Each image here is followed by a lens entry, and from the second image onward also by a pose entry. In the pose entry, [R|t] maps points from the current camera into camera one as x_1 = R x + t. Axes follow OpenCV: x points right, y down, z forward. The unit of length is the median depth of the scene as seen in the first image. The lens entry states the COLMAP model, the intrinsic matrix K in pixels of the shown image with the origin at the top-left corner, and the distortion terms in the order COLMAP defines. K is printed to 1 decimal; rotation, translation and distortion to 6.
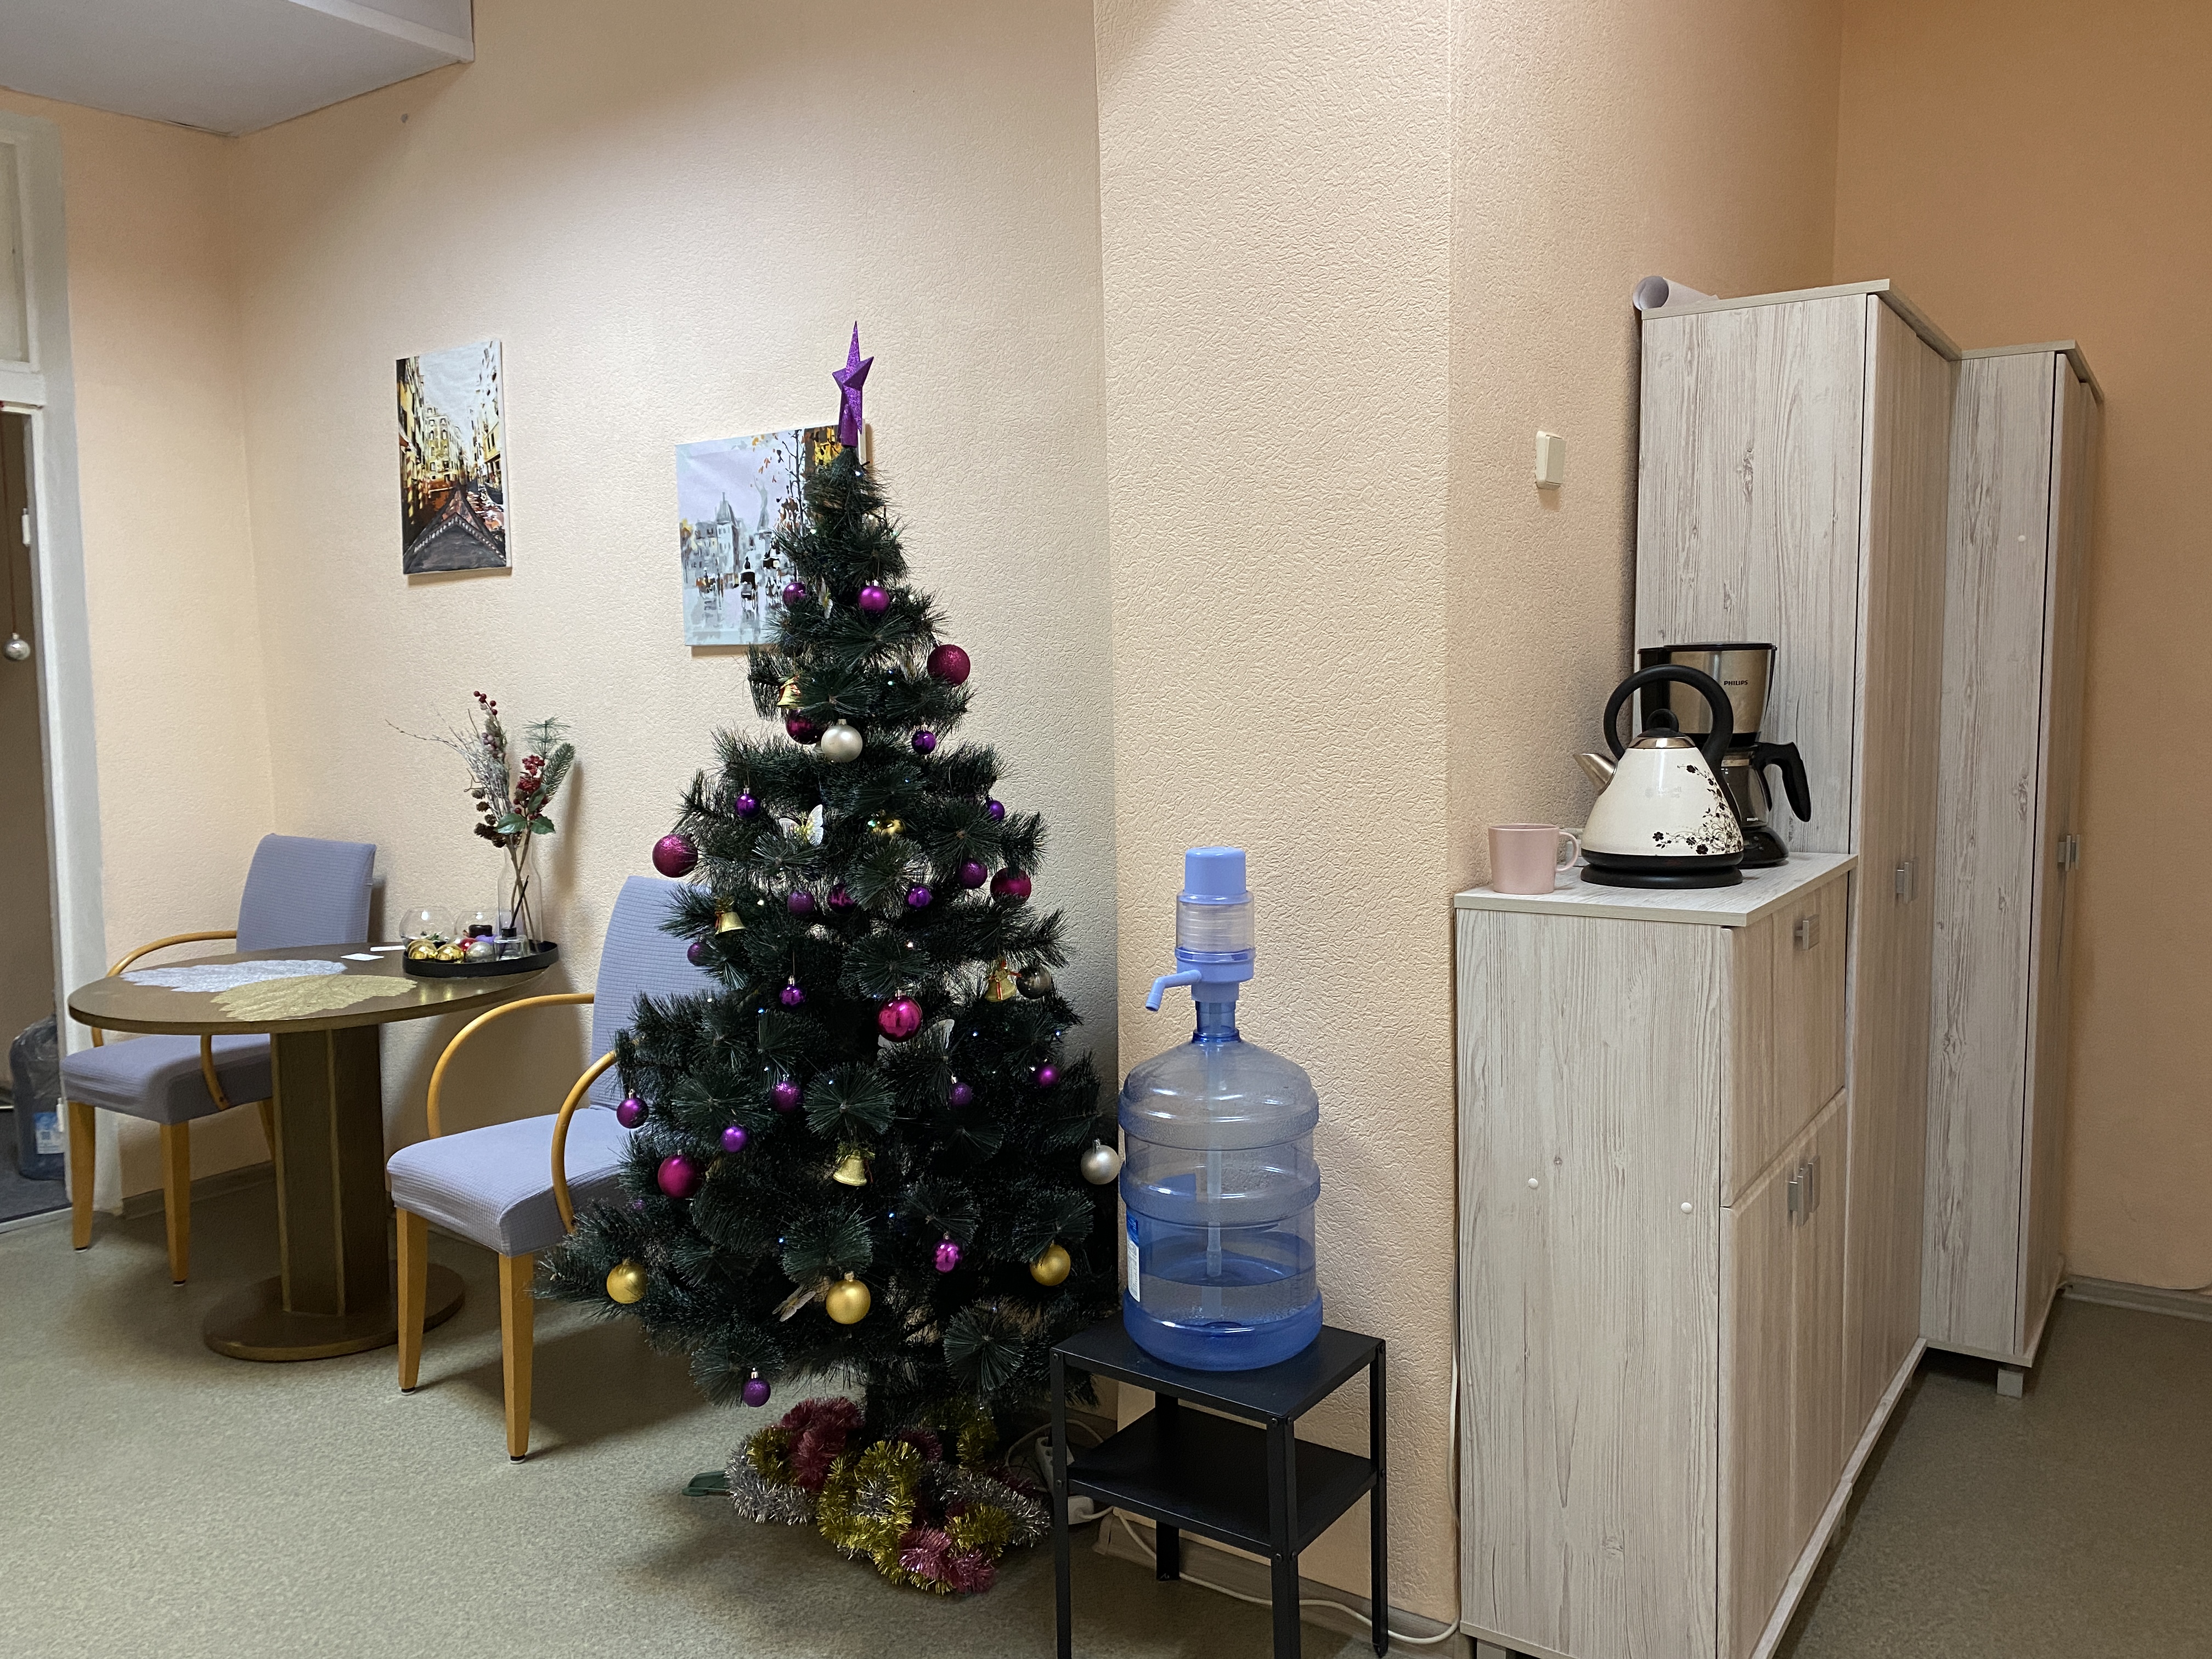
lens RADIAL K [[1664.1, 0, 1106.0], [0, 1664.1, 829.5], [0, 0, 1]] dist [0.082126, -0.007524]
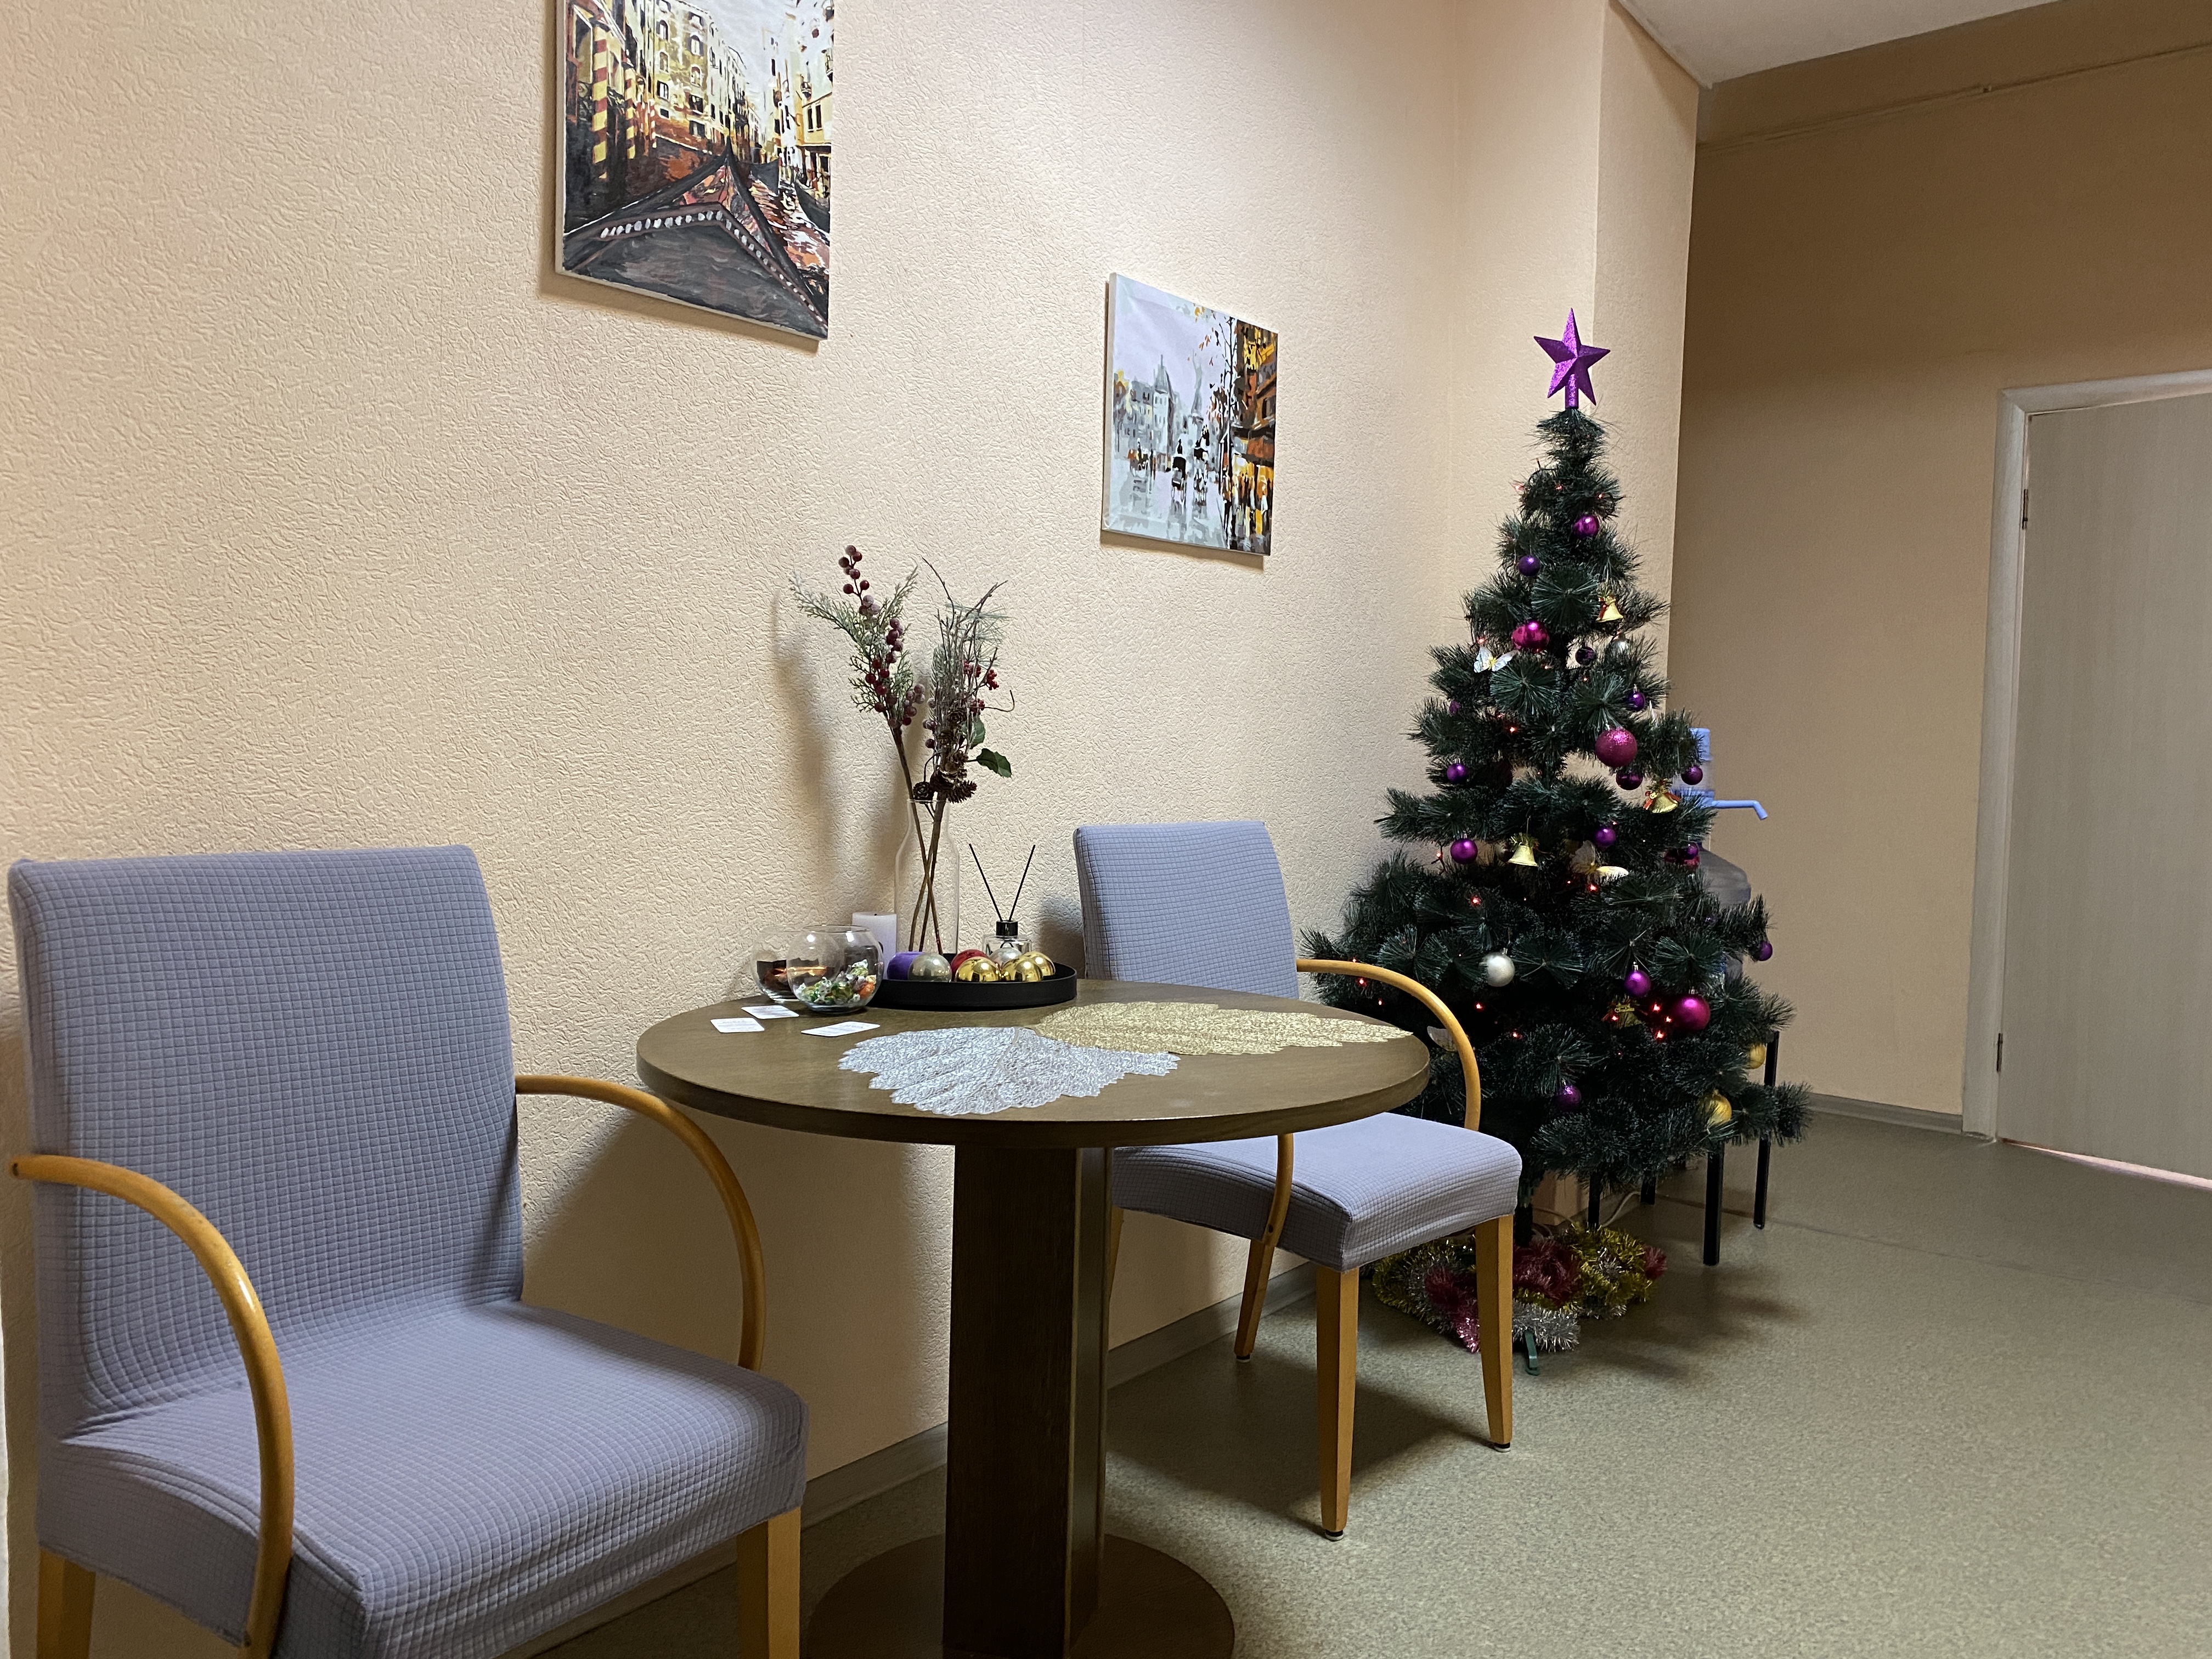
lens RADIAL K [[1664.1, 0, 1106.0], [0, 1664.1, 829.5], [0, 0, 1]] dist [0.082126, -0.007524]
pose [[0.070044, -0.055939, 0.995974, -1.070560], [0.047270, 0.997491, 0.052700, -0.008906], [-0.996423, 0.043388, 0.072513, 0.967425]]
